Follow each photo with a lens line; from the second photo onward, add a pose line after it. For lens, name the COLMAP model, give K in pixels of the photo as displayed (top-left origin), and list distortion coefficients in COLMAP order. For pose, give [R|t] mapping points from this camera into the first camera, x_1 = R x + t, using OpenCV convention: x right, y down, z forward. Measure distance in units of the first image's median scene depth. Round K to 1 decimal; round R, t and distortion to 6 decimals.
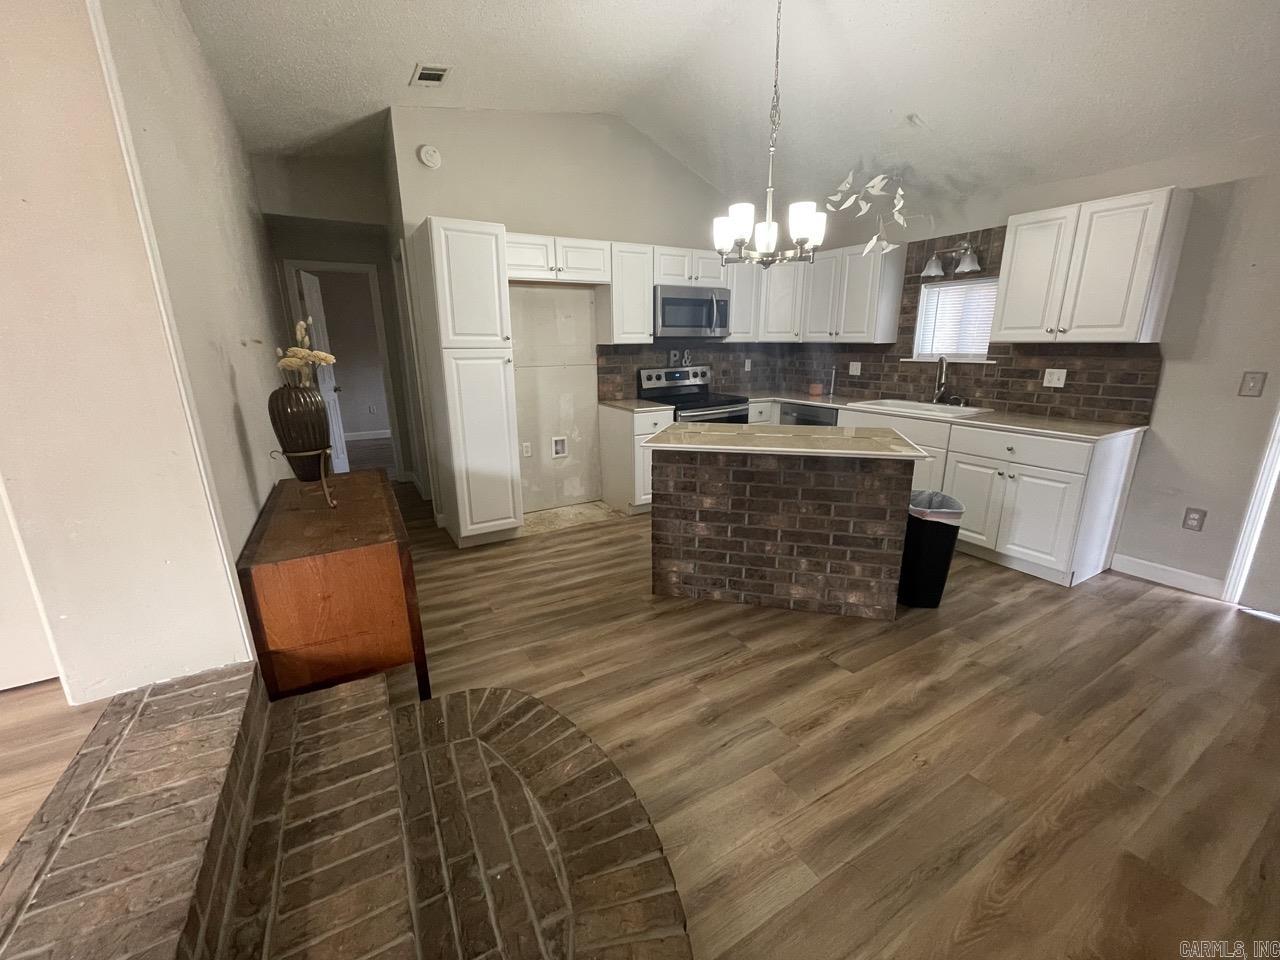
lens RADIAL K [[517.3, 0, 642.3], [0, 517.3, 481.3], [0, 0, 1]] dist [-0.002389, -0.000917]
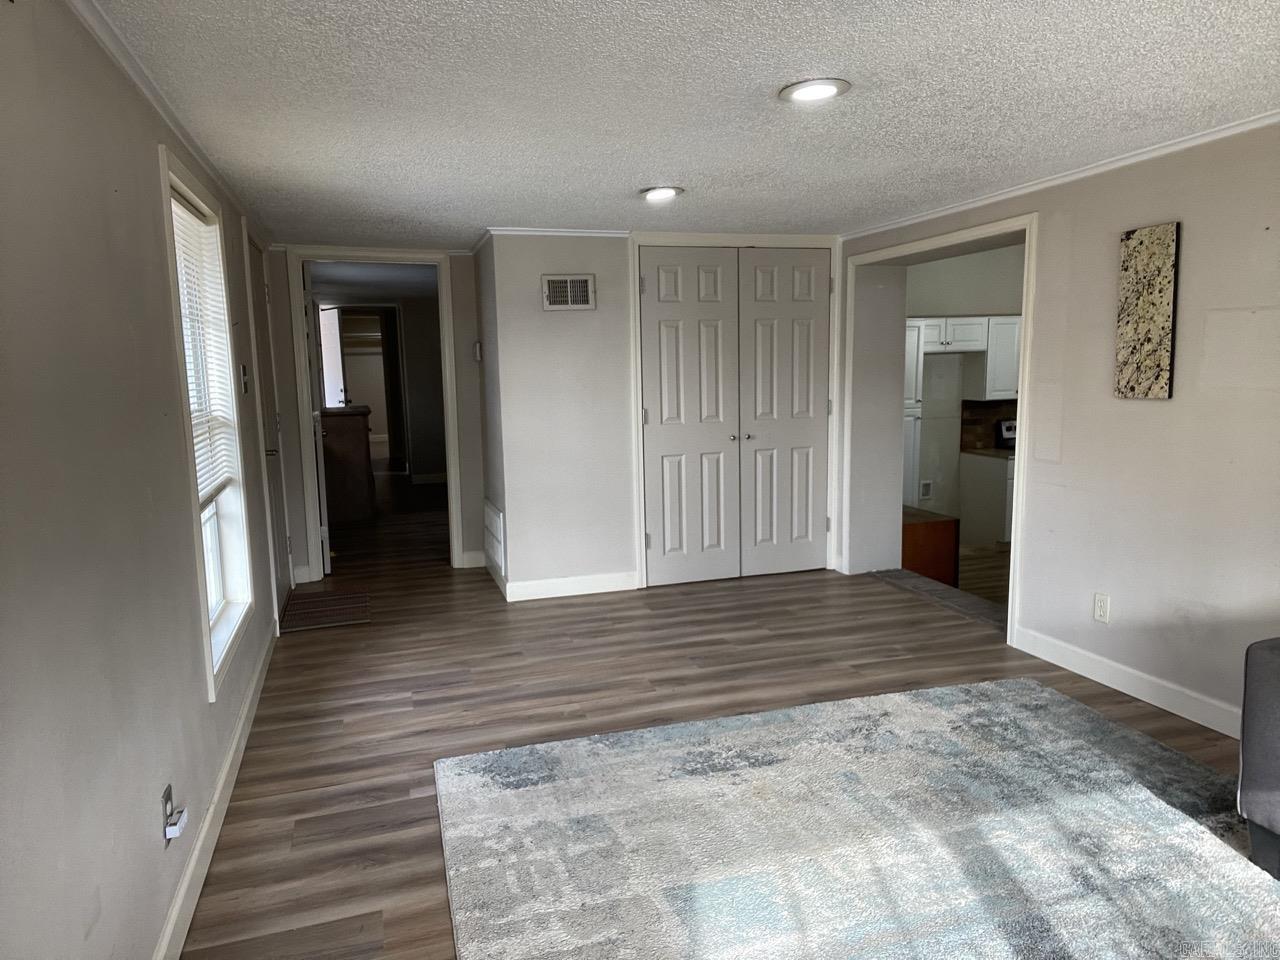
lens RADIAL K [[860.3, 0, 637.5], [0, 860.3, 481.0], [0, 0, 1]] dist [0.007075, 0.000714]
pose [[0.975786, 0.019610, -0.217849, -0.475918], [-0.044220, 0.993094, -0.108672, 0.188373], [0.214213, 0.115674, 0.969914, -1.224447]]
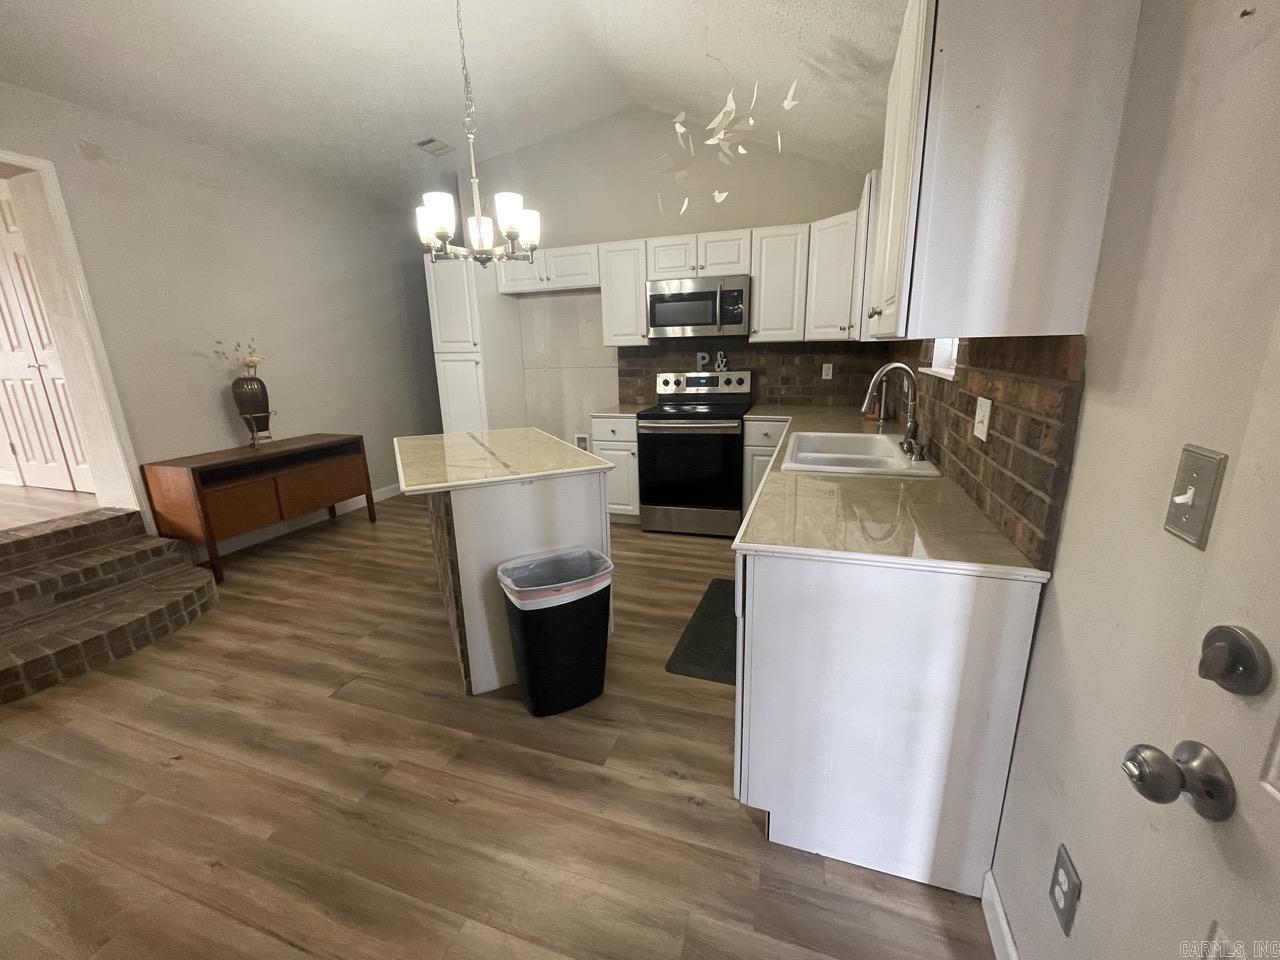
lens RADIAL K [[517.3, 0, 636.4], [0, 517.3, 481.3], [0, 0, 1]] dist [-0.002389, -0.000917]
pose [[0.655276, 0.180979, -0.733389, 0.926732], [-0.176955, 0.980638, 0.083885, -0.131815], [0.734371, 0.074810, 0.674613, 0.488865]]
